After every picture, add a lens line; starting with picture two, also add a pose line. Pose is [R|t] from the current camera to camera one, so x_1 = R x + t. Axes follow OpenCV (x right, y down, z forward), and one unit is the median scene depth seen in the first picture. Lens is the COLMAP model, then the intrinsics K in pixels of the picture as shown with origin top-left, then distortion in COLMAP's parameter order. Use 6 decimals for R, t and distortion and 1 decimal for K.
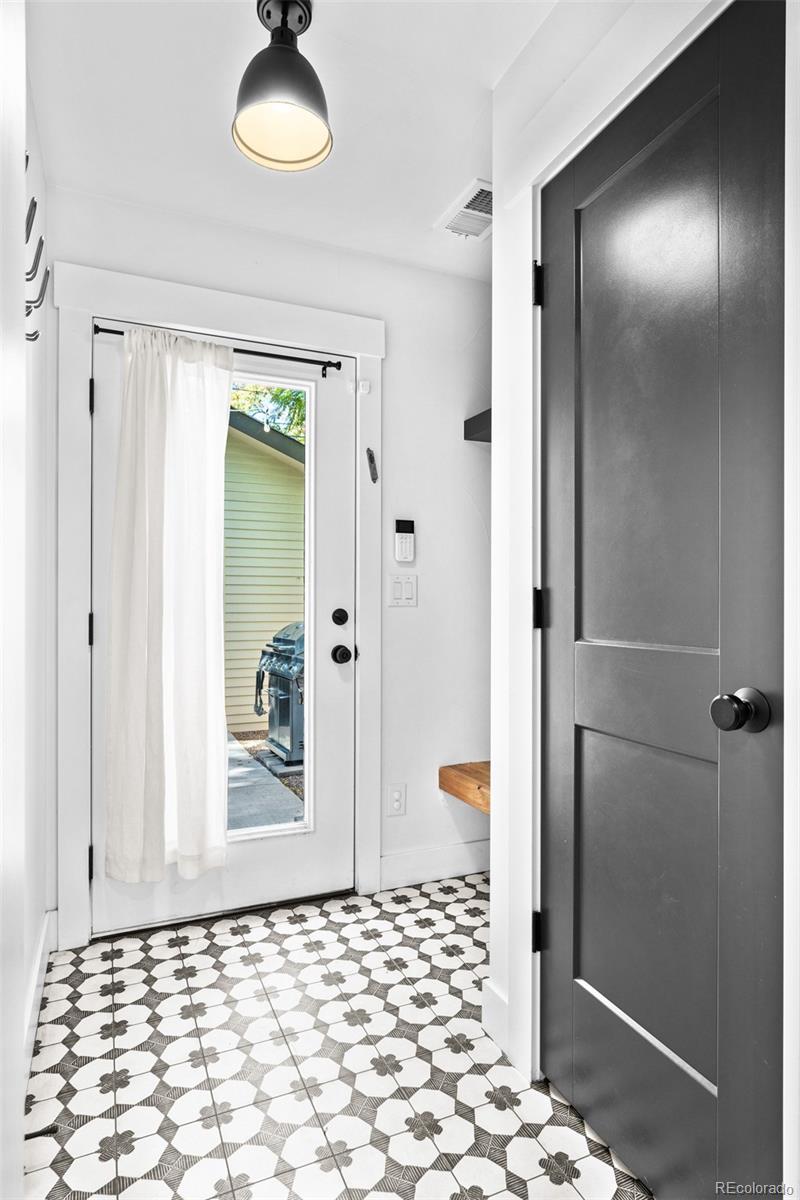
lens RADIAL K [[643.8, 0, 397.7], [0, 643.8, 607.1], [0, 0, 1]] dist [0.000006, -0.000334]
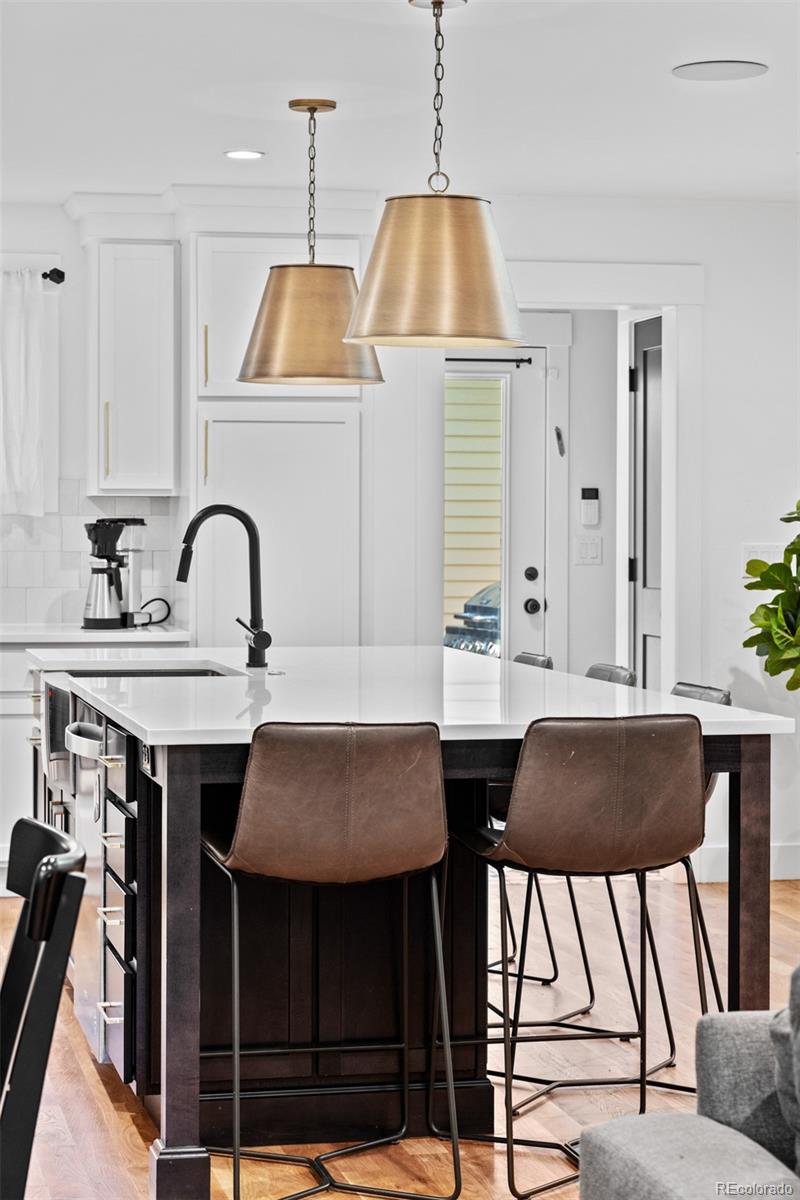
lens RADIAL K [[2574.2, 0, 399.8], [0, 2574.2, 599.4], [0, 0, 1]] dist [0.048041, 0.000000]
pose [[0.979574, 0.004841, -0.201023, 0.598104], [0.000355, 0.999667, 0.025806, -0.057676], [0.201081, -0.025350, 0.979246, -3.517512]]
